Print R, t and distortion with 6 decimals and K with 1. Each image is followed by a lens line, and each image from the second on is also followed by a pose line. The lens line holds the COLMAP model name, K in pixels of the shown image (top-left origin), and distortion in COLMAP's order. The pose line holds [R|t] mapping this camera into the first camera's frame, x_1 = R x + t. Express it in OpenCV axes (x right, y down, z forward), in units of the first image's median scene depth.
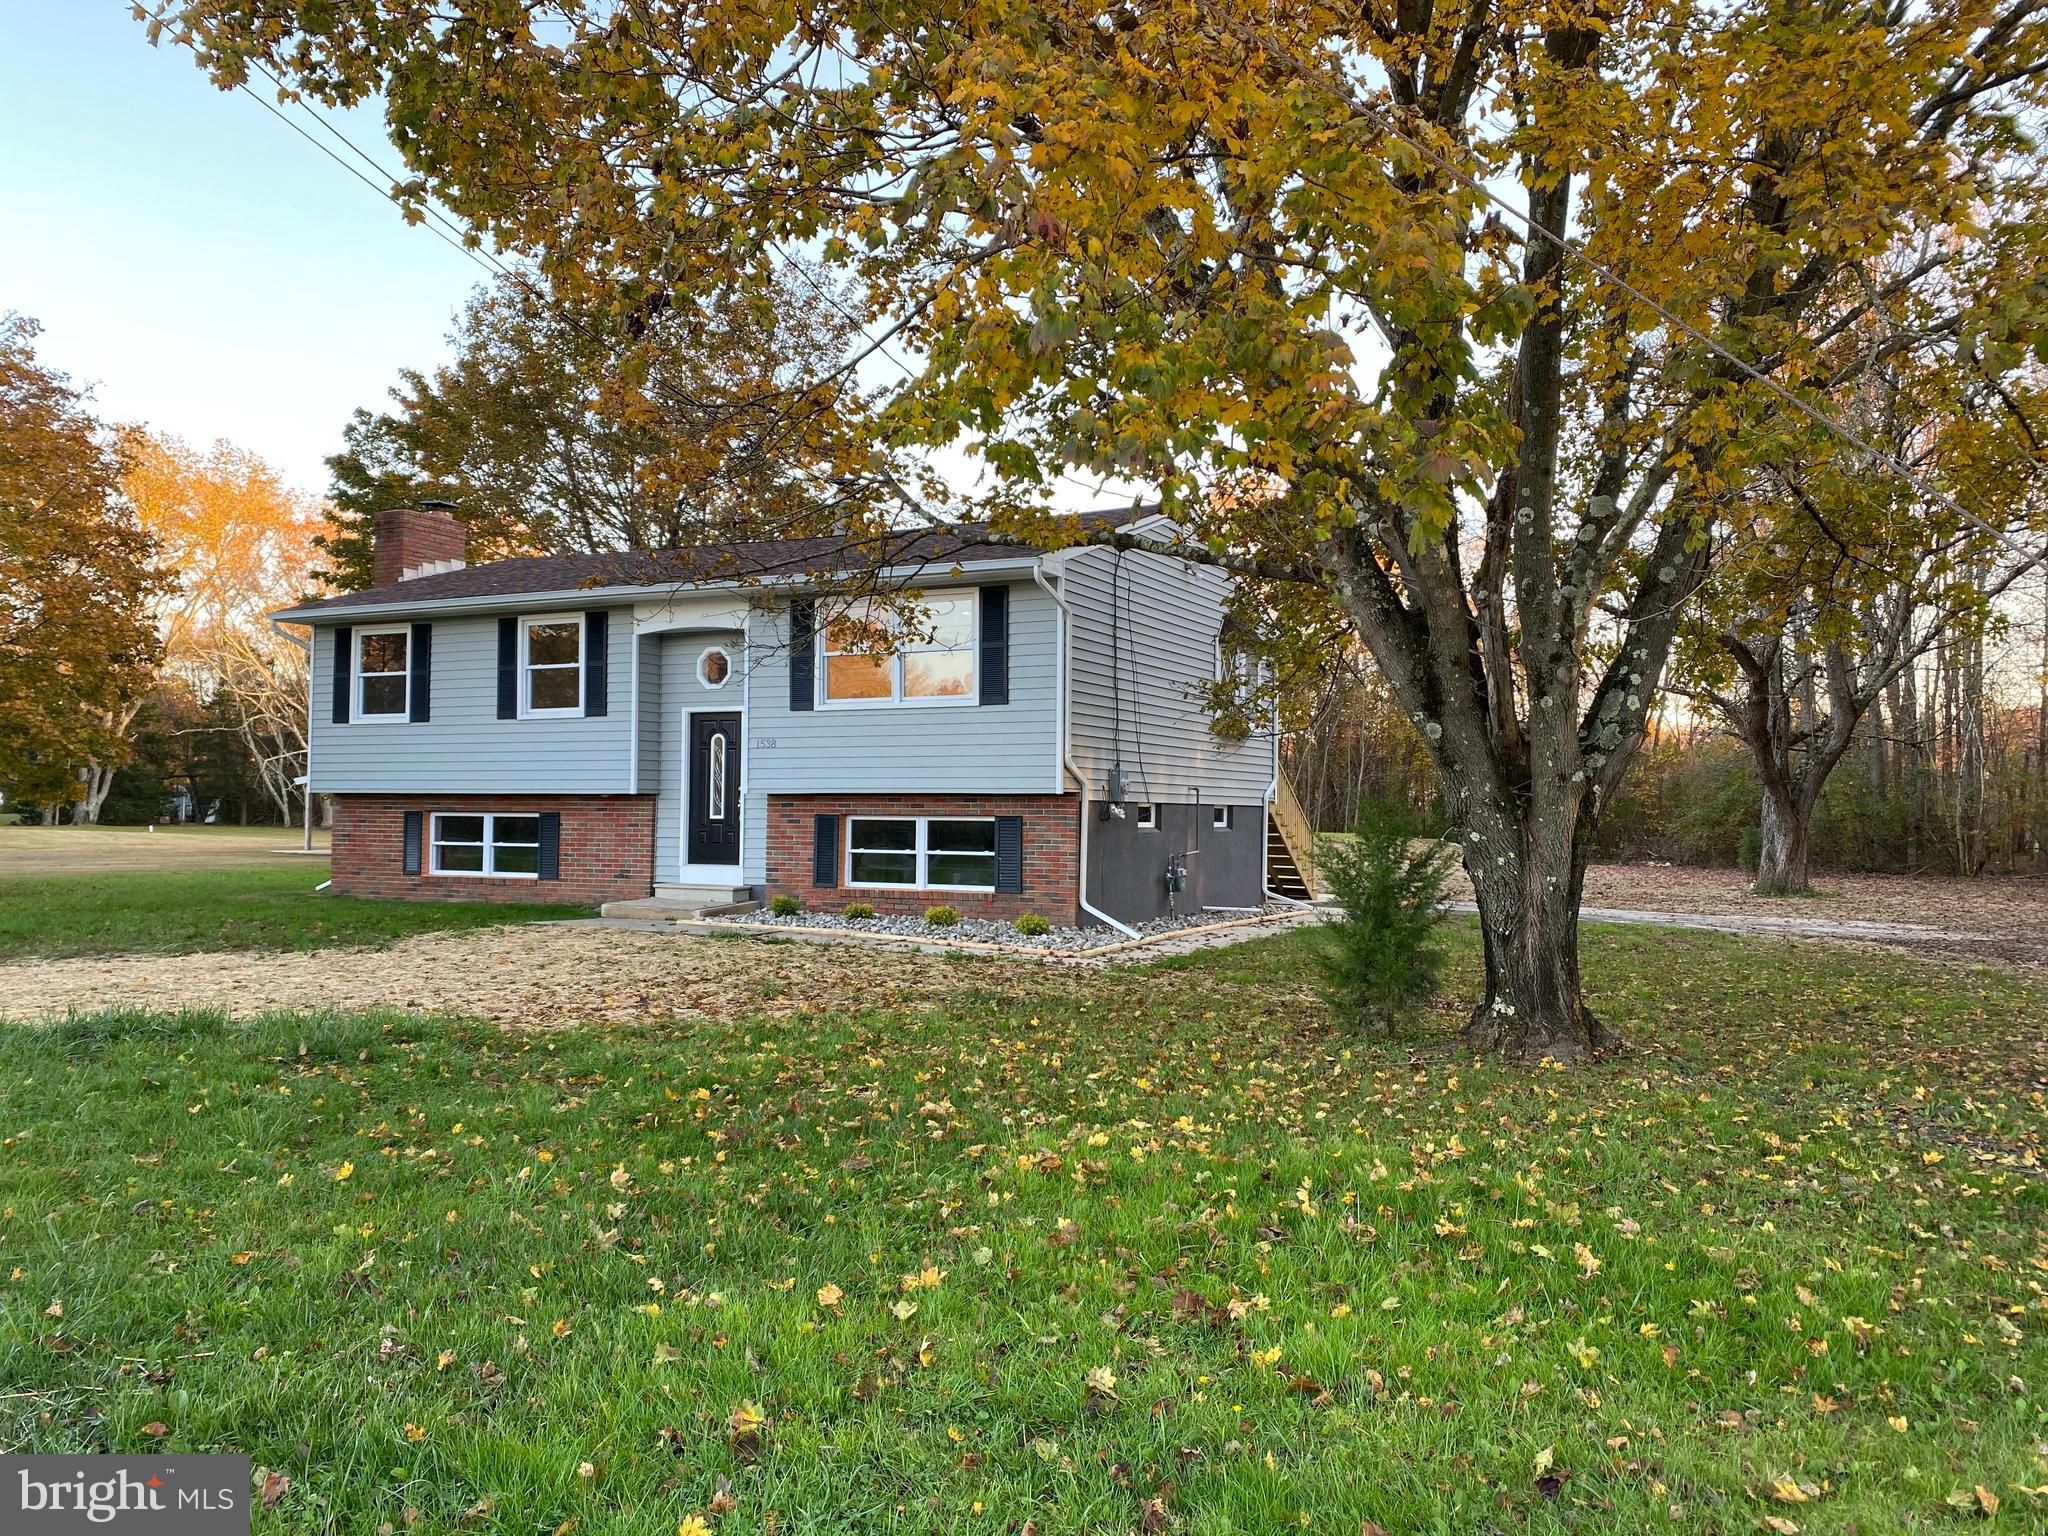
lens RADIAL K [[1570.3, 0, 1032.6], [0, 1570.3, 753.9], [0, 0, 1]] dist [0.054101, -0.062016]
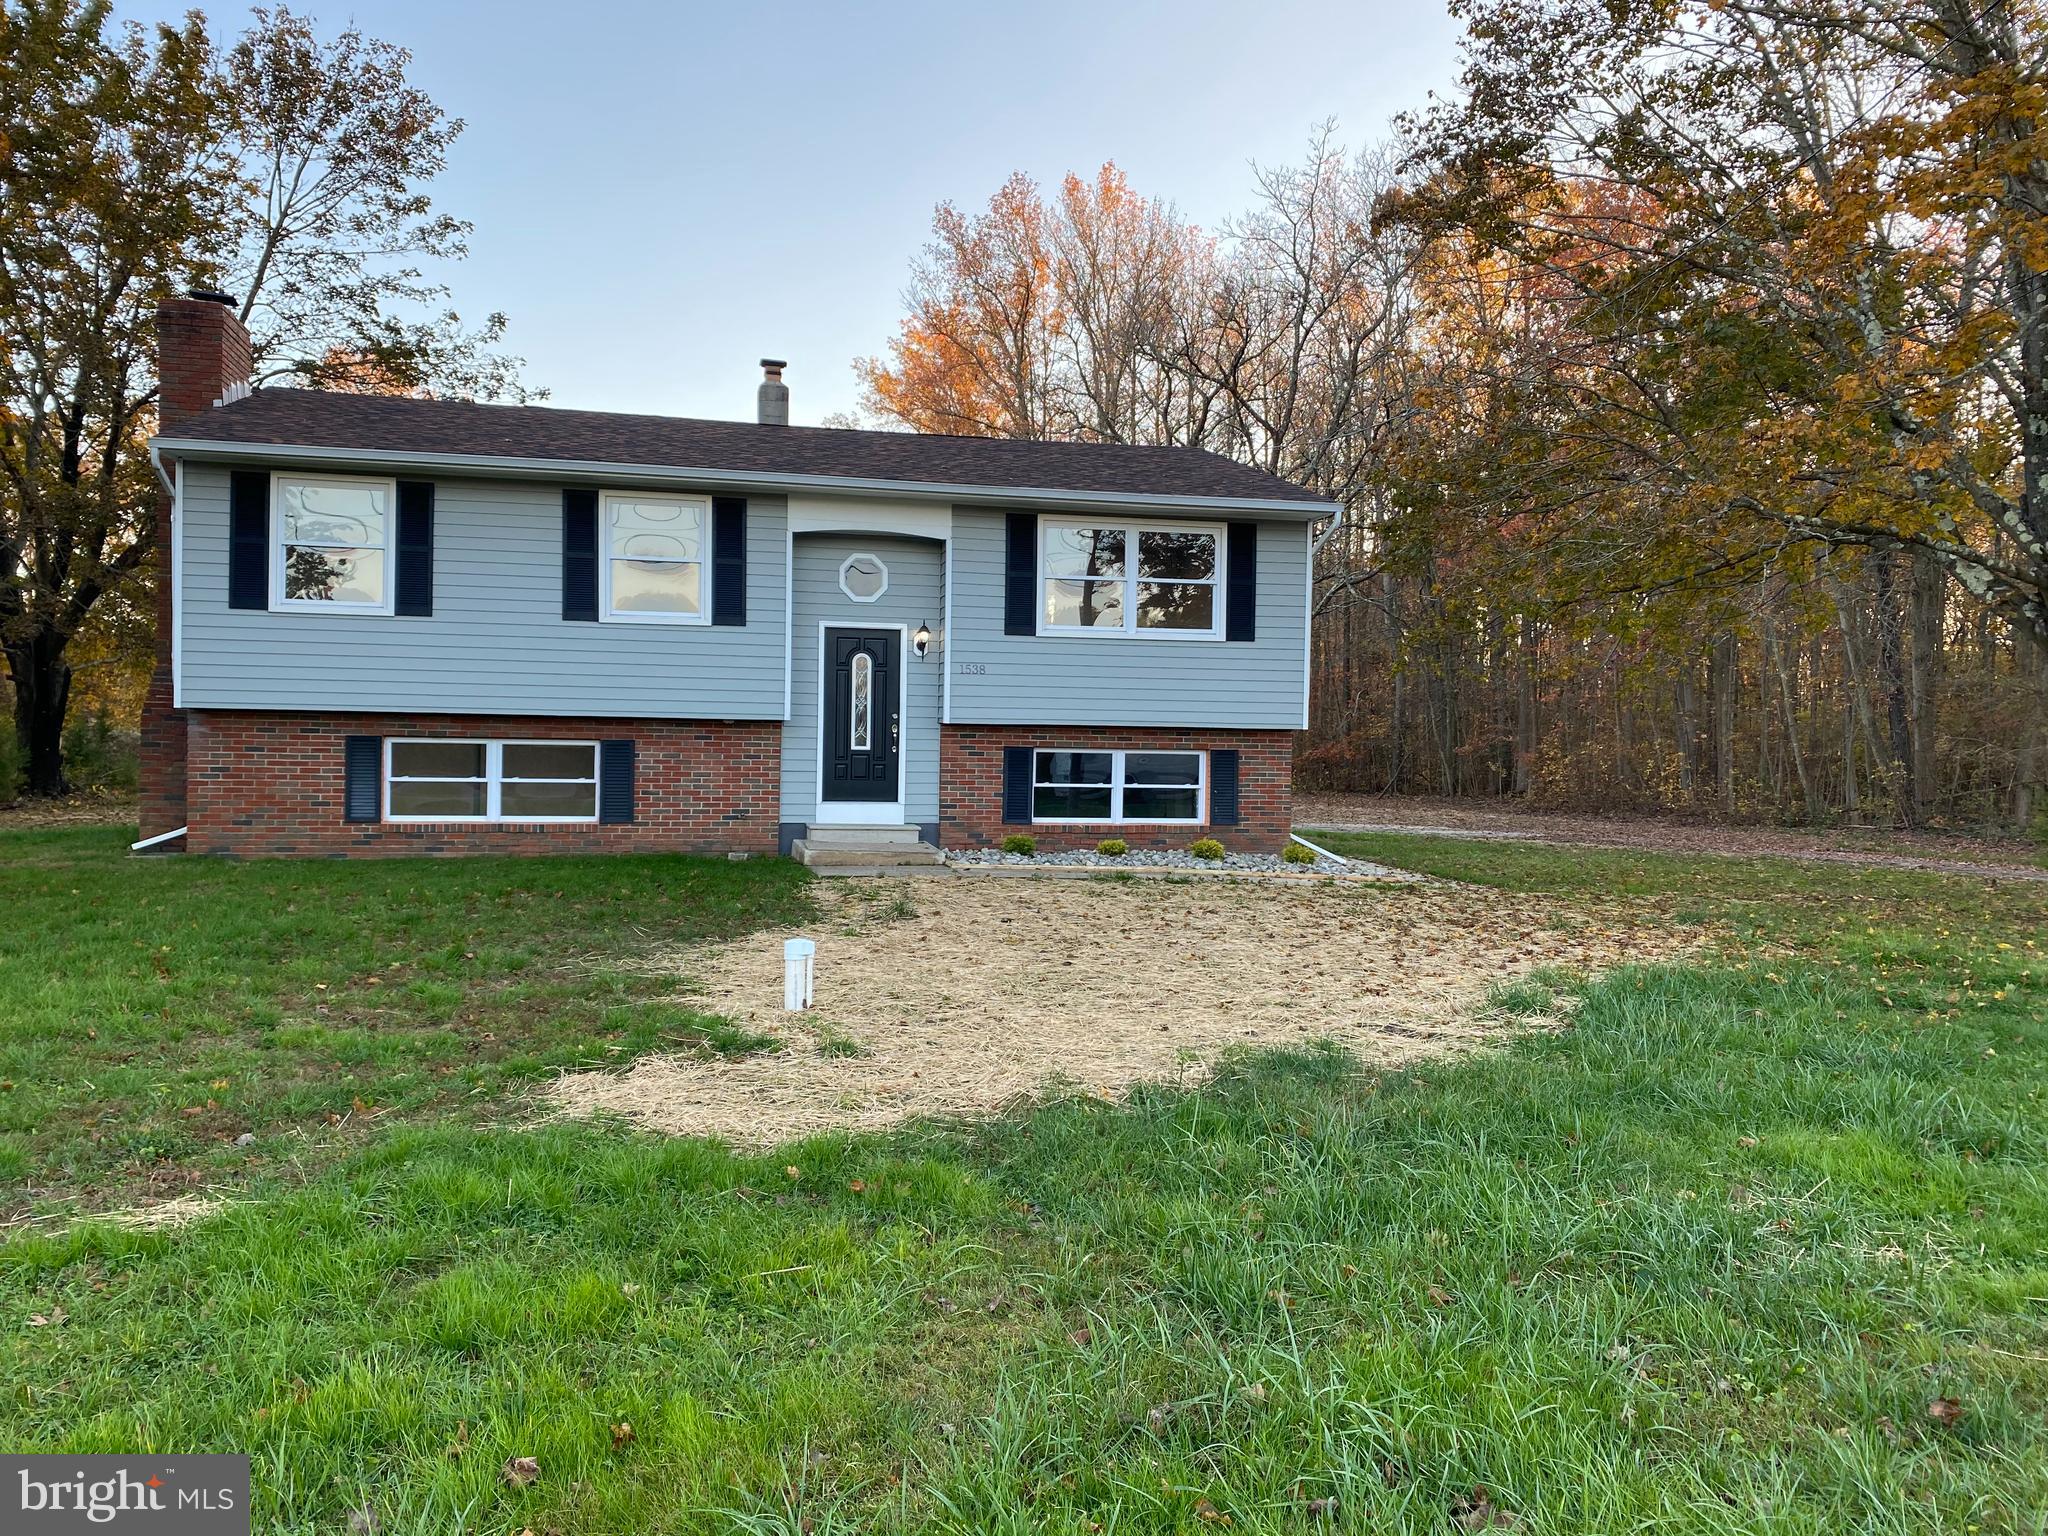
lens RADIAL K [[1422.6, 0, 1024.0], [0, 1422.6, 768.0], [0, 0, 1]] dist [-0.000313, -0.042512]
pose [[0.755253, -0.004737, 0.655416, -0.654906], [-0.036384, 0.998129, 0.049140, 0.008522], [-0.654422, -0.060960, 0.753668, 0.335018]]
